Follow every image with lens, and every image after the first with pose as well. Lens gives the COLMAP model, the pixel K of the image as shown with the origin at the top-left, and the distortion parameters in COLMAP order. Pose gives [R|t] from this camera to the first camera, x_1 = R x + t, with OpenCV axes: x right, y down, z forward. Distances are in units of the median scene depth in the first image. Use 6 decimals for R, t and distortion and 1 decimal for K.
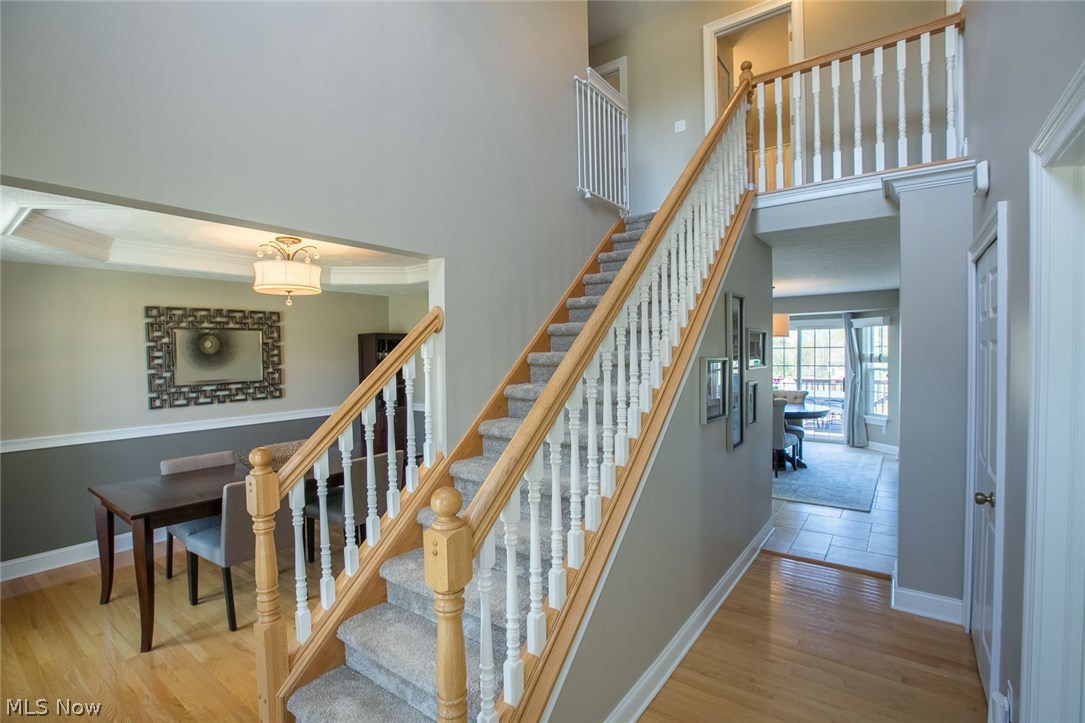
lens RADIAL K [[500.9, 0, 538.3], [0, 500.9, 368.3], [0, 0, 1]] dist [-0.046242, 0.015358]
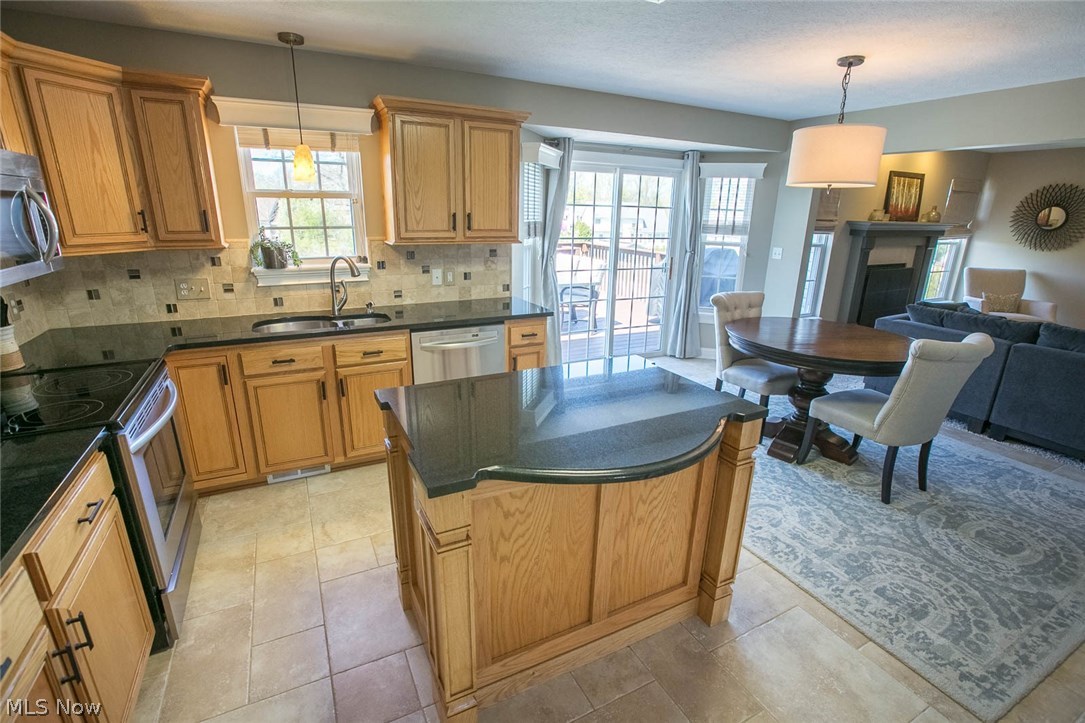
lens RADIAL K [[500.9, 0, 545.7], [0, 500.9, 365.2], [0, 0, 1]] dist [-0.046242, 0.015358]
pose [[0.437157, -0.245707, 0.865172, -0.096058], [-0.004232, 0.961386, 0.275170, -0.041140], [-0.899375, -0.123954, 0.419237, 1.487726]]
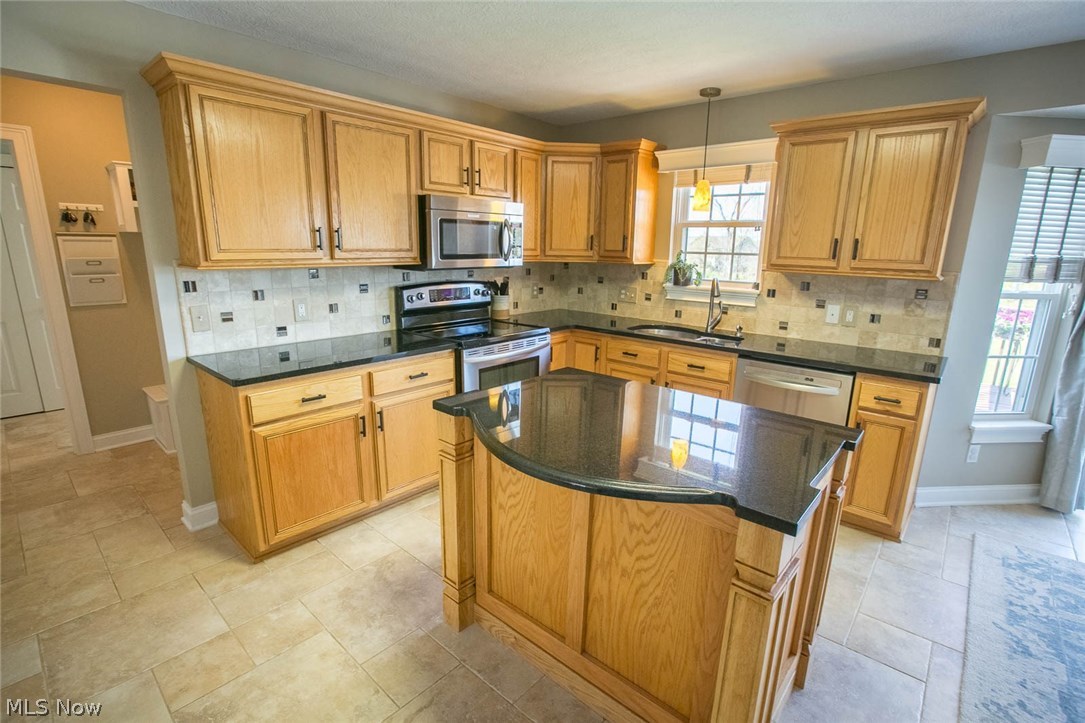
lens RADIAL K [[500.9, 0, 538.6], [0, 500.9, 364.6], [0, 0, 1]] dist [-0.046242, 0.015358]
pose [[0.995980, 0.052206, -0.072784, 0.187614], [-0.036053, 0.977508, 0.207795, -0.016436], [0.081995, -0.204336, 0.975461, 1.289255]]
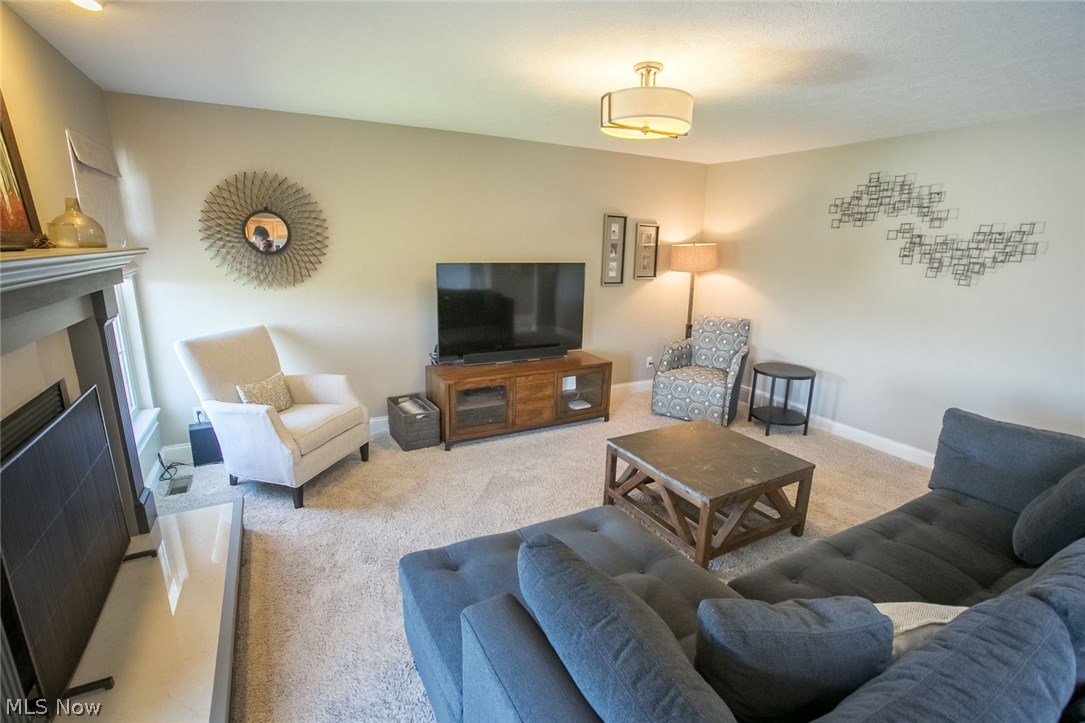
lens RADIAL K [[500.9, 0, 541.9], [0, 500.9, 368.6], [0, 0, 1]] dist [-0.046242, 0.015358]
pose [[-0.900309, -0.108281, 0.421567, 1.011799], [0.005983, 0.965390, 0.260742, -0.061381], [-0.435210, 0.237271, -0.868502, 1.373459]]
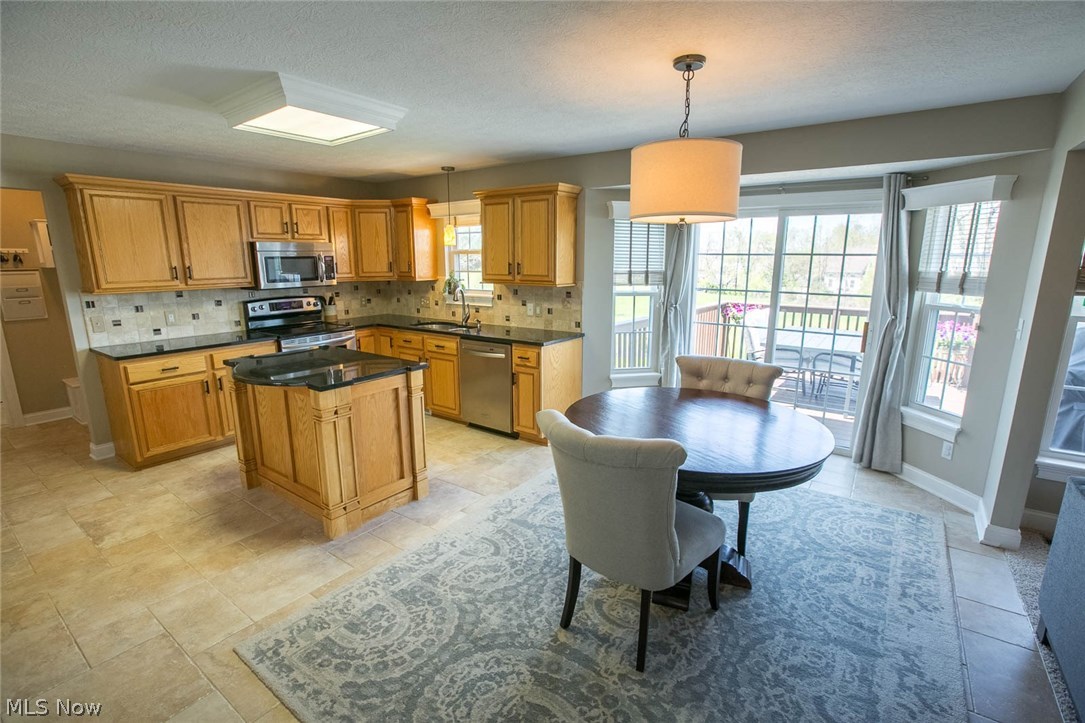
lens RADIAL K [[500.9, 0, 537.4], [0, 500.9, 364.8], [0, 0, 1]] dist [-0.046242, 0.015358]
pose [[0.999821, 0.011271, 0.015214, 0.526007], [-0.013894, 0.982623, 0.185092, -0.039031], [-0.012863, -0.185270, 0.982603, 0.939967]]
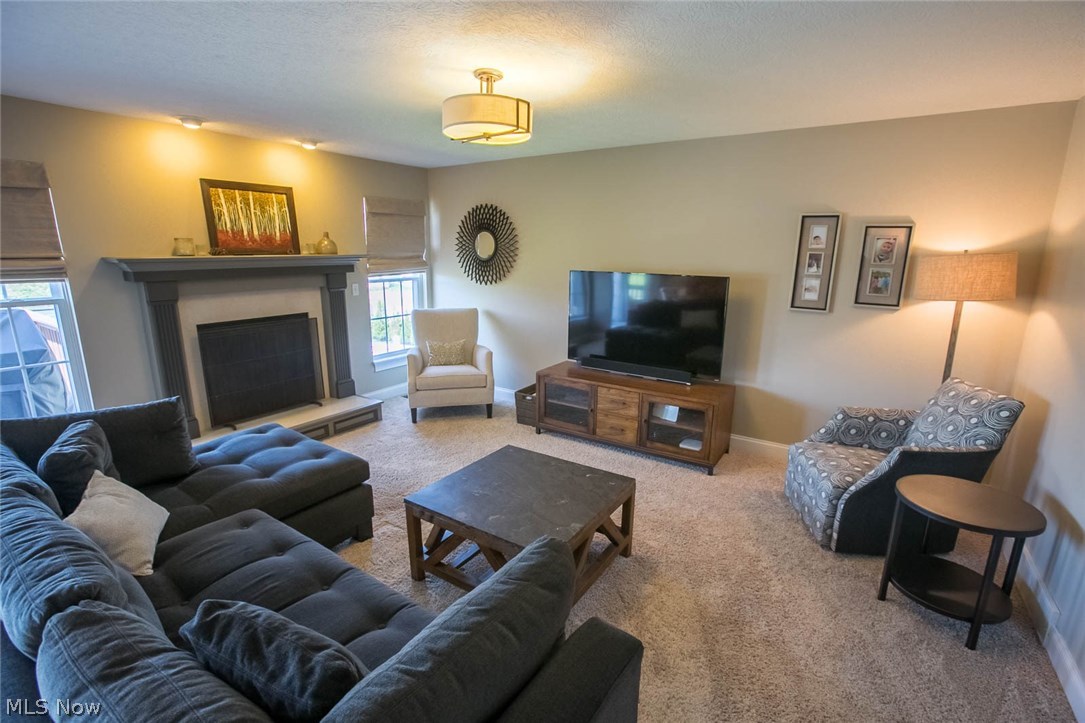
lens RADIAL K [[500.9, 0, 541.0], [0, 500.9, 370.3], [0, 0, 1]] dist [-0.046242, 0.015358]
pose [[-0.042353, -0.217704, 0.975095, 0.588441], [0.015523, 0.975710, 0.218516, -0.038341], [-0.998982, 0.024391, -0.037945, 0.779077]]
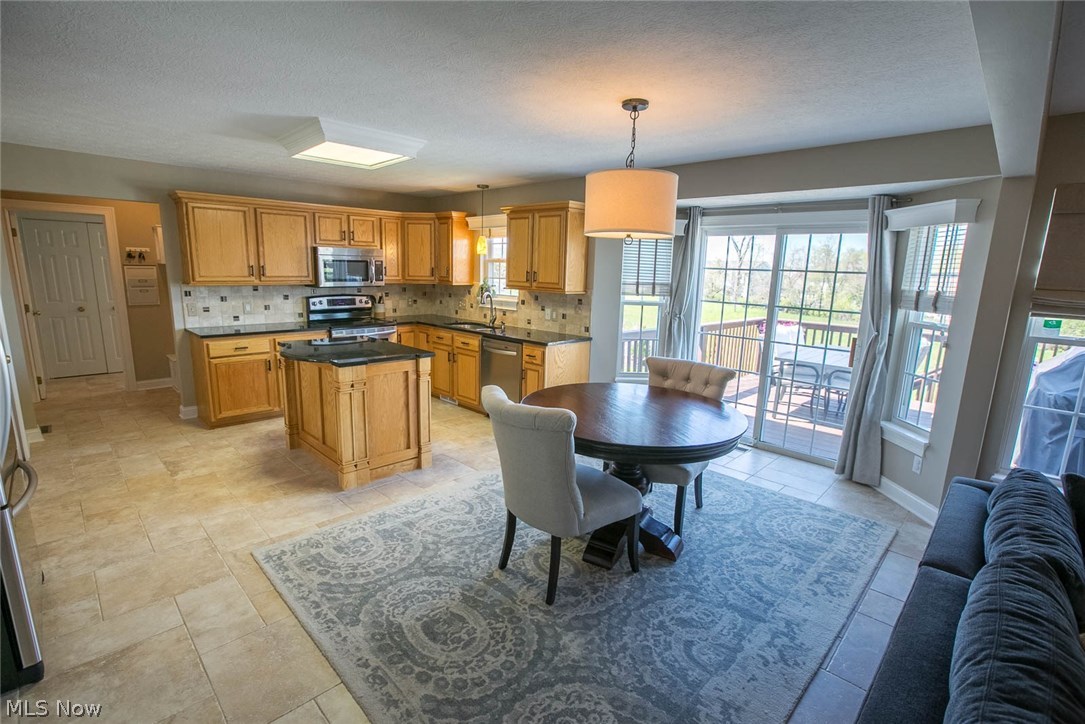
lens RADIAL K [[500.9, 0, 535.8], [0, 500.9, 365.5], [0, 0, 1]] dist [-0.046242, 0.015358]
pose [[0.989073, 0.068550, -0.130517, 0.655384], [-0.045962, 0.984576, 0.168814, -0.035756], [0.140076, -0.160971, 0.976968, 0.842372]]
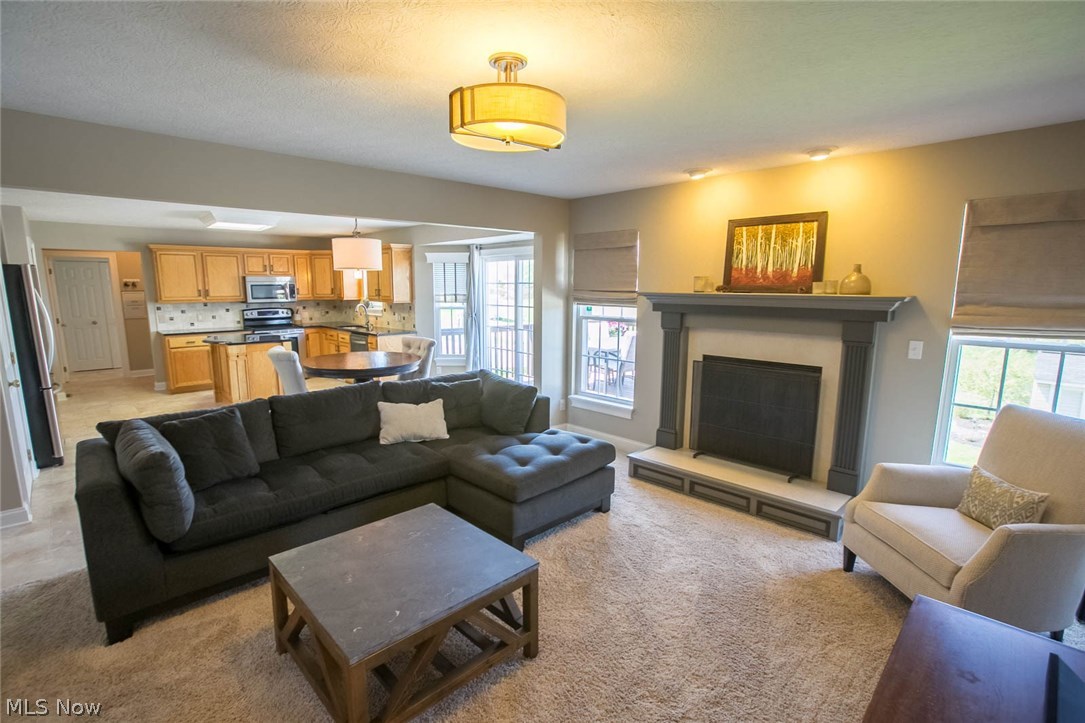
lens RADIAL K [[500.9, 0, 537.1], [0, 500.9, 366.0], [0, 0, 1]] dist [-0.046242, 0.015358]
pose [[0.986353, 0.045274, -0.158299, 1.266757], [-0.023444, 0.990274, 0.137143, -0.039106], [0.162968, -0.131560, 0.977821, 0.385137]]
